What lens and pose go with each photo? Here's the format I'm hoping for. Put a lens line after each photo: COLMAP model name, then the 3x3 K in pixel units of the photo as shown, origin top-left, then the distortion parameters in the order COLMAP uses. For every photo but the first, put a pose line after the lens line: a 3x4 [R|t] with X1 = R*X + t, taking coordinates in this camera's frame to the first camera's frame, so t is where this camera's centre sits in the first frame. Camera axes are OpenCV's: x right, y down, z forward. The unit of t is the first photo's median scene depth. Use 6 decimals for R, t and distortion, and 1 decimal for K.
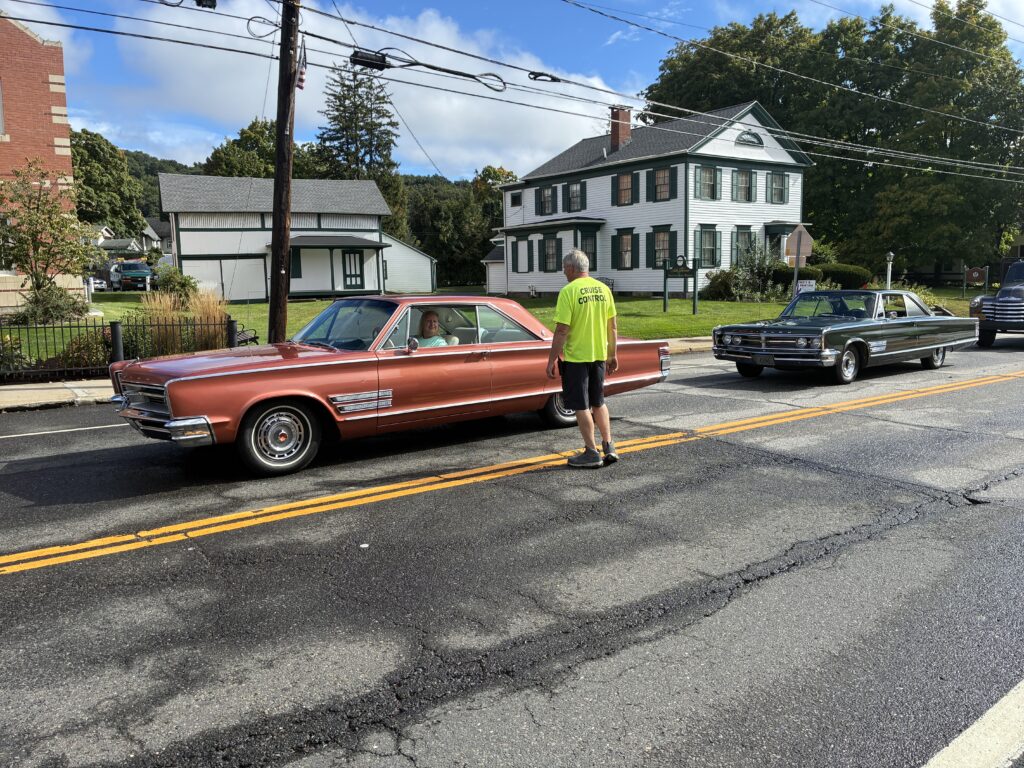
lens RADIAL K [[773.7, 0, 521.0], [0, 773.7, 381.0], [0, 0, 1]] dist [0.003755, -0.015405]
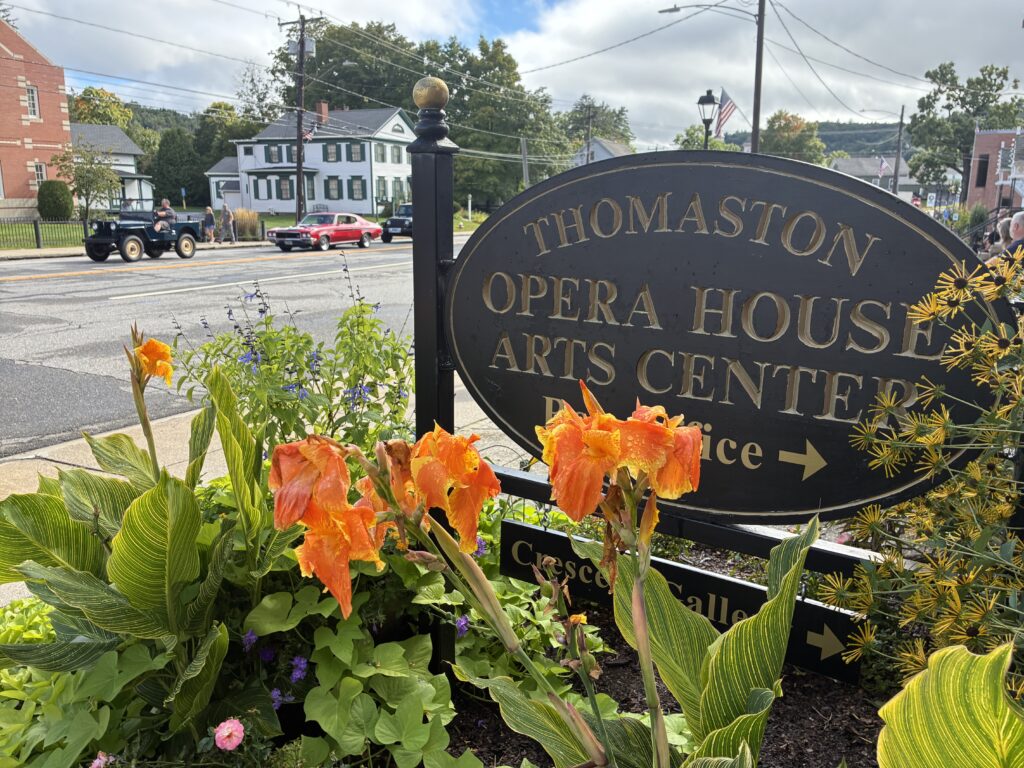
lens RADIAL K [[773.7, 0, 504.6], [0, 773.7, 386.7], [0, 0, 1]] dist [0.003755, -0.015405]
pose [[0.863075, -0.093414, 0.496362, -0.435525], [0.043148, 0.992792, 0.111816, 0.094186], [-0.503230, -0.075089, 0.860884, -0.717485]]
